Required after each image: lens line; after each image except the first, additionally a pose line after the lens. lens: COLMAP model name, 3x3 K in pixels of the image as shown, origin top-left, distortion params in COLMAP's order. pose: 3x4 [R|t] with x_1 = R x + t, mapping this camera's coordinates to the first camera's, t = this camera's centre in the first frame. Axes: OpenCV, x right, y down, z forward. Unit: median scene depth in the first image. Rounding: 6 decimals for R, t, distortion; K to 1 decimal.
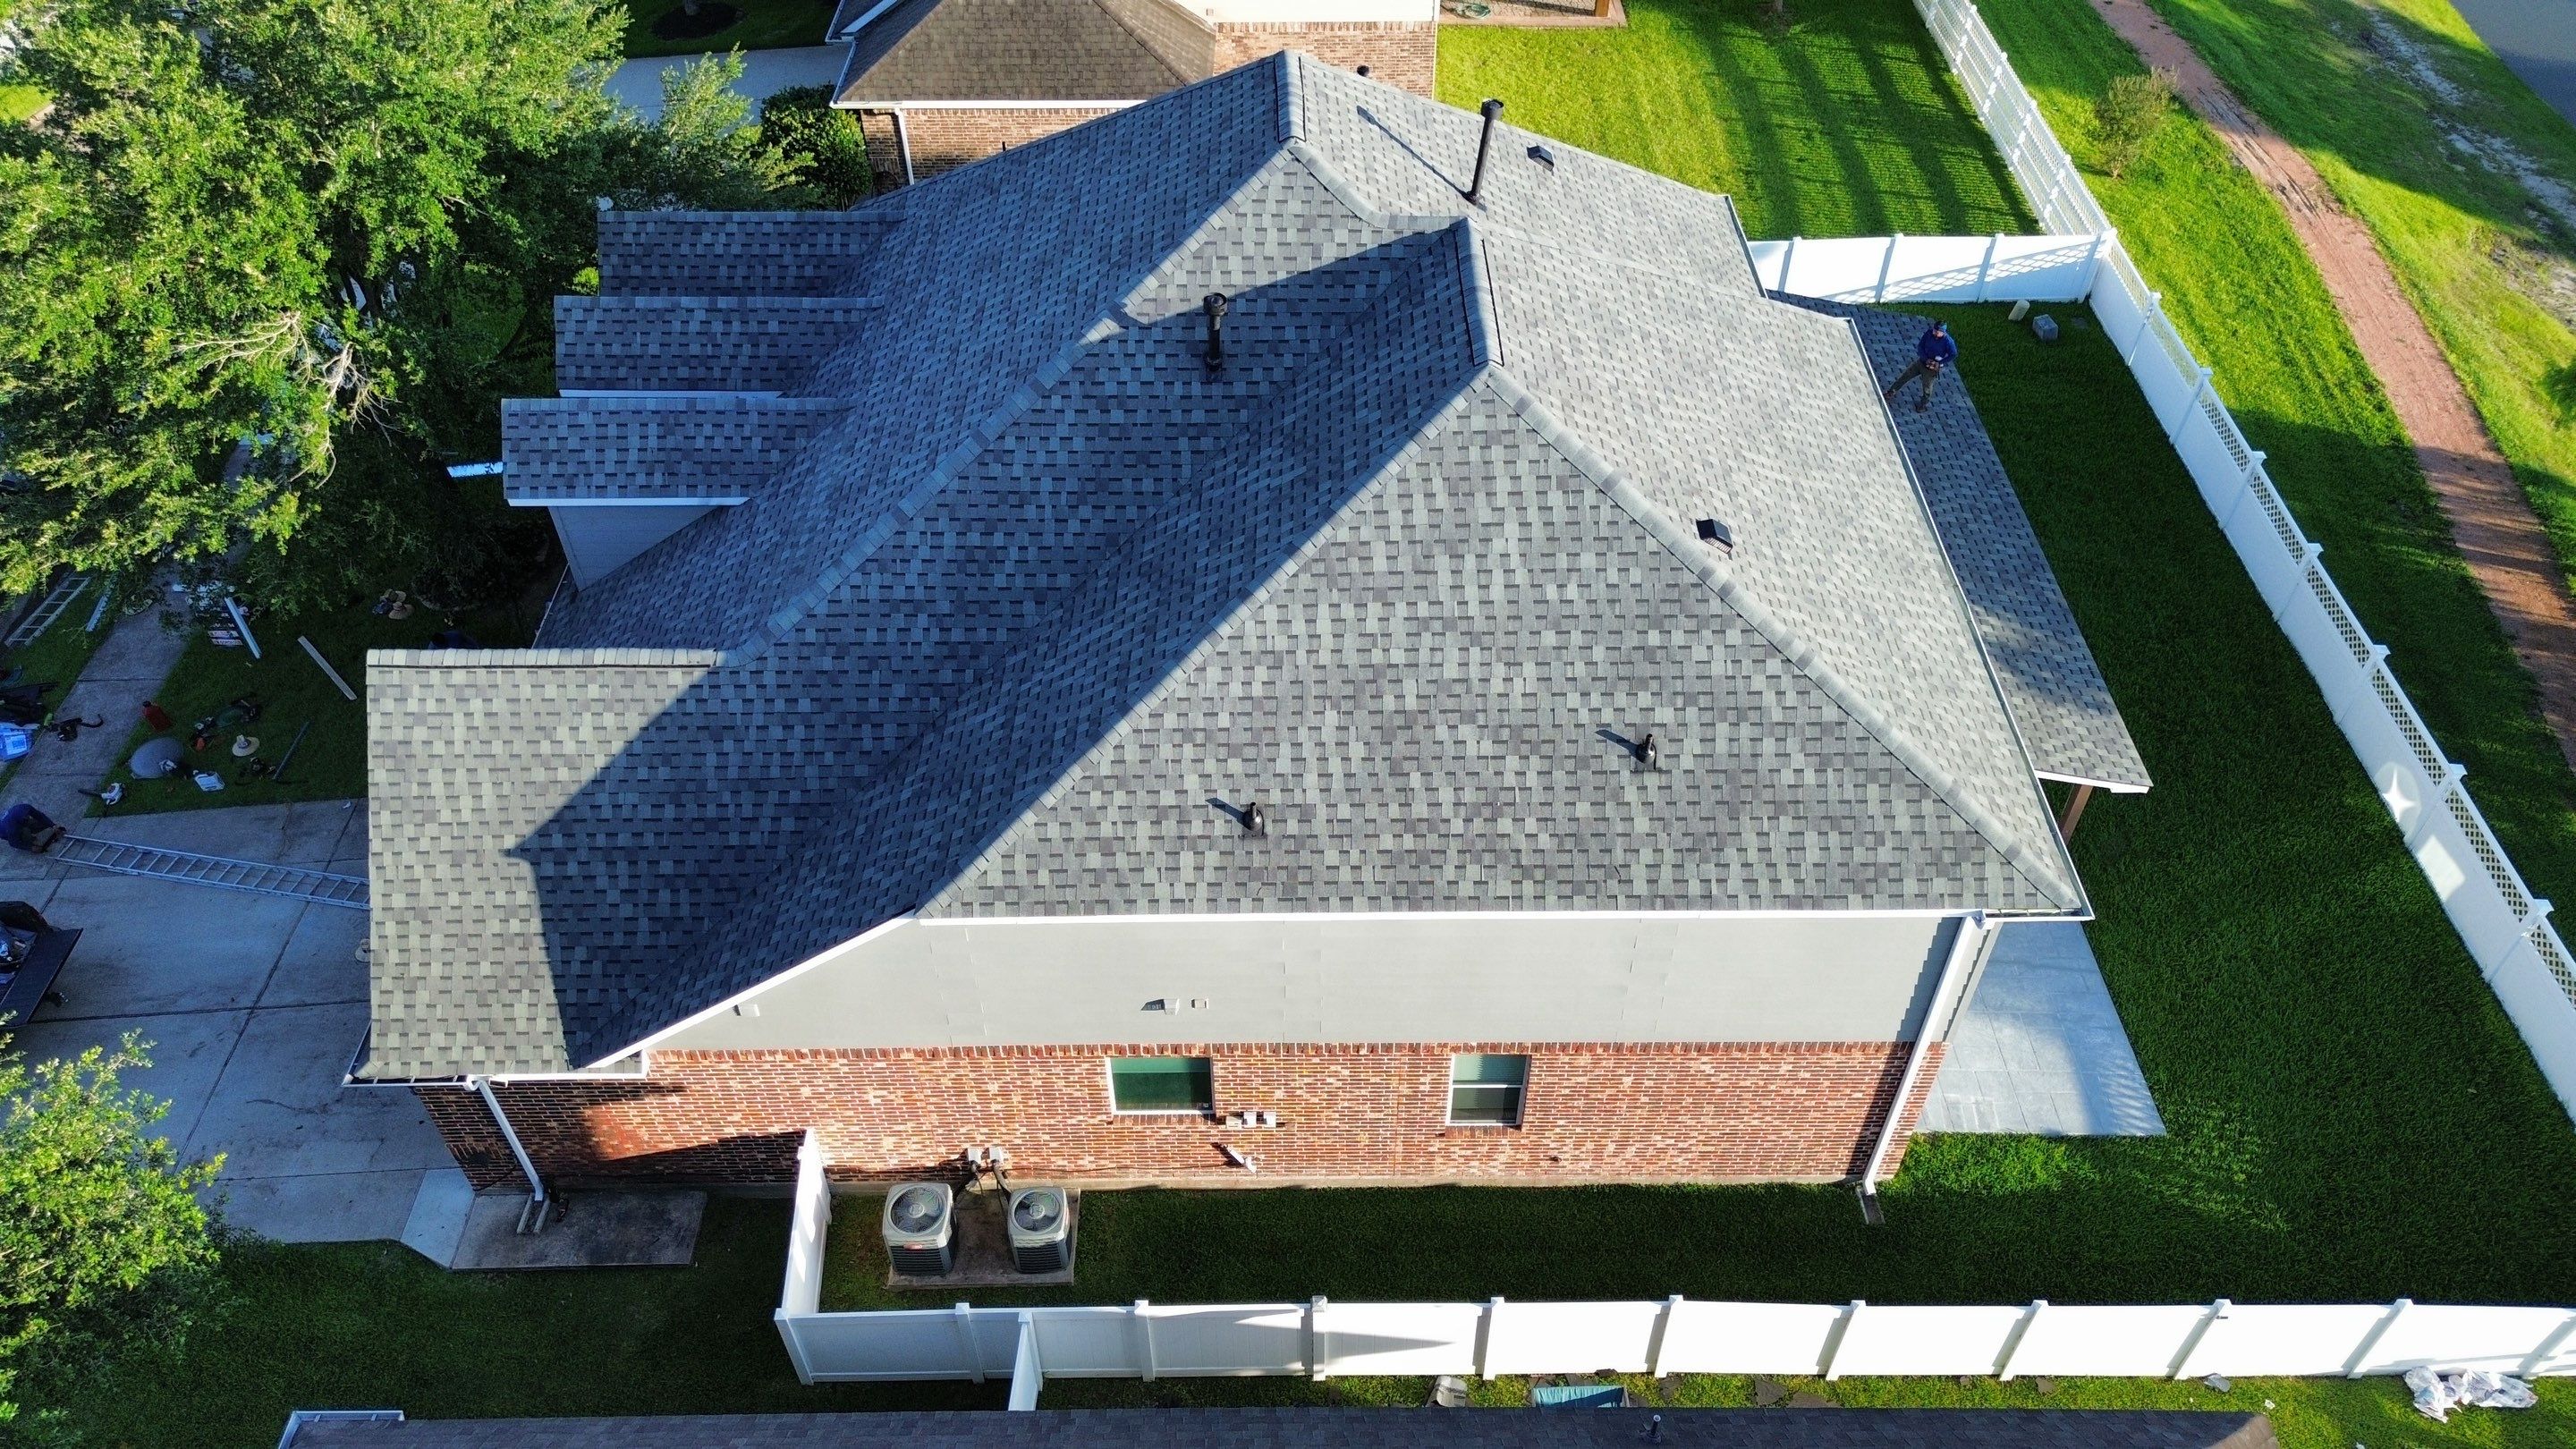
lens RADIAL K [[1818.9, 0, 1294.0], [0, 1818.9, 739.3], [0, 0, 1]] dist [0.084029, -0.087699]
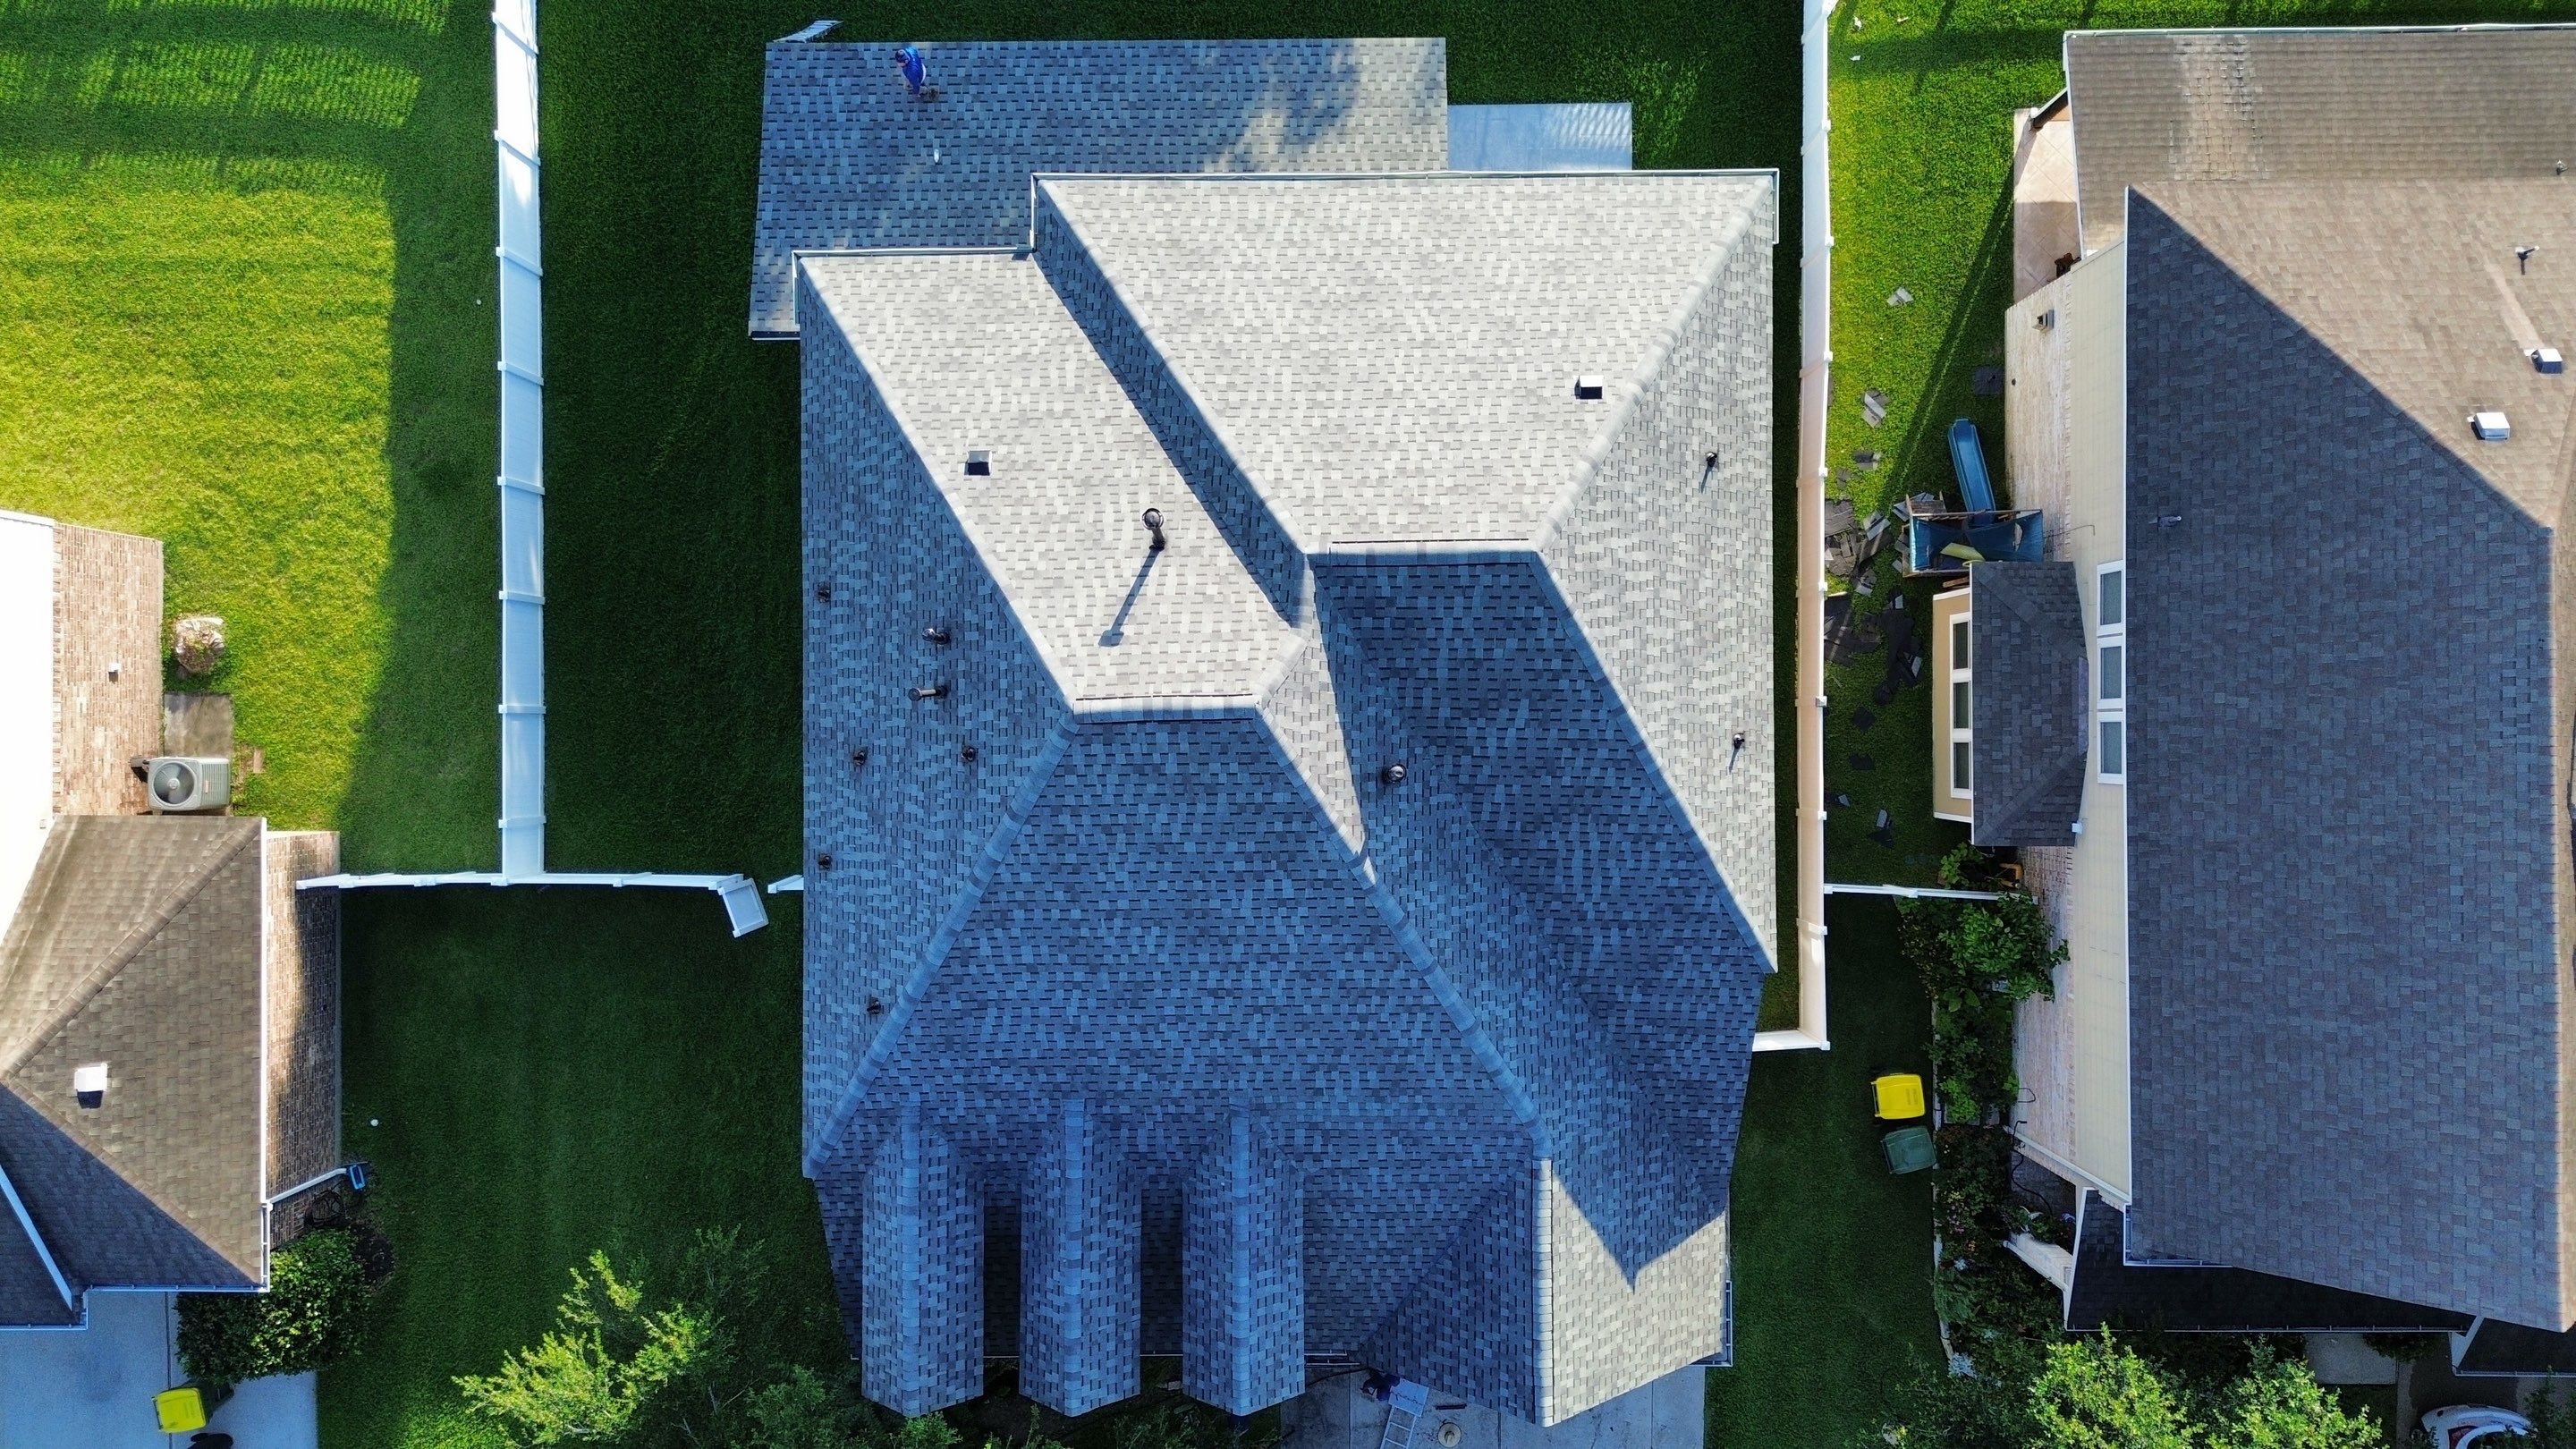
lens RADIAL K [[1818.9, 0, 1293.3], [0, 1818.9, 724.6], [0, 0, 1]] dist [0.084029, -0.087699]
pose [[0.002417, -0.999921, 0.012363, -0.025799], [0.713386, 0.010387, 0.700695, -1.081456], [-0.700767, 0.007126, 0.713354, 0.201348]]
